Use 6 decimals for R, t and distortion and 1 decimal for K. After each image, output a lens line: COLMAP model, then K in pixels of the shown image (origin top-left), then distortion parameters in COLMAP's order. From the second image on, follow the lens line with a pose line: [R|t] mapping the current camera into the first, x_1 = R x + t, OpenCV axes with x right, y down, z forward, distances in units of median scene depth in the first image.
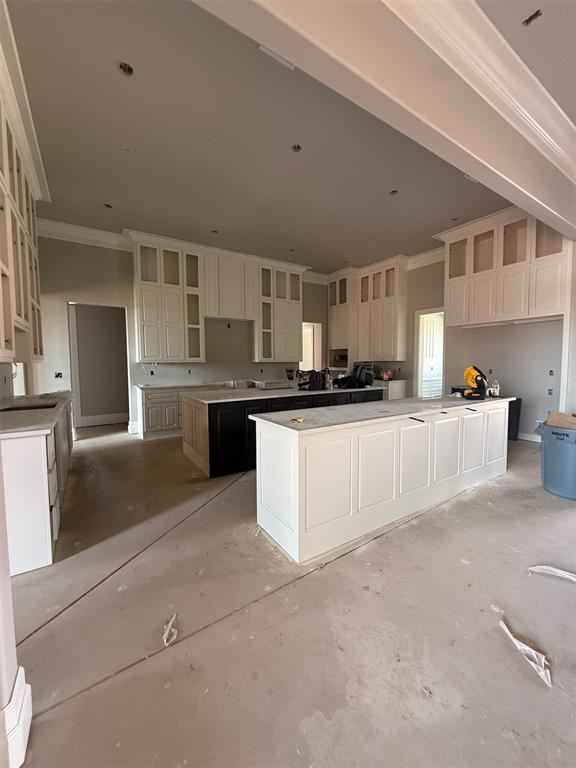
lens RADIAL K [[305.5, 0, 288.9], [0, 305.5, 381.5], [0, 0, 1]] dist [-0.000072, -0.000048]
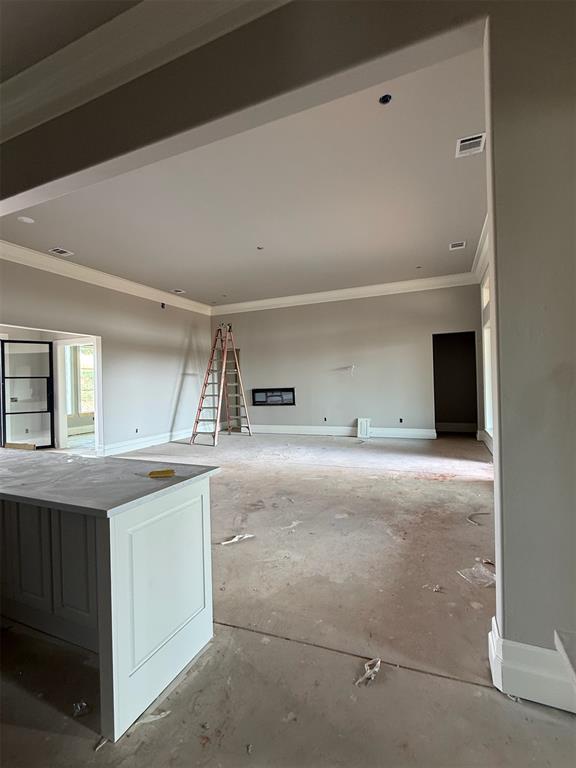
lens RADIAL K [[359.4, 0, 288.0], [0, 359.4, 384.0], [0, 0, 1]] dist [0.000943, 0.000199]
pose [[-0.550996, 0.018815, 0.834296, -1.220364], [0.081598, 0.996170, 0.031425, -0.117868], [-0.830509, 0.085392, -0.550421, 1.788825]]
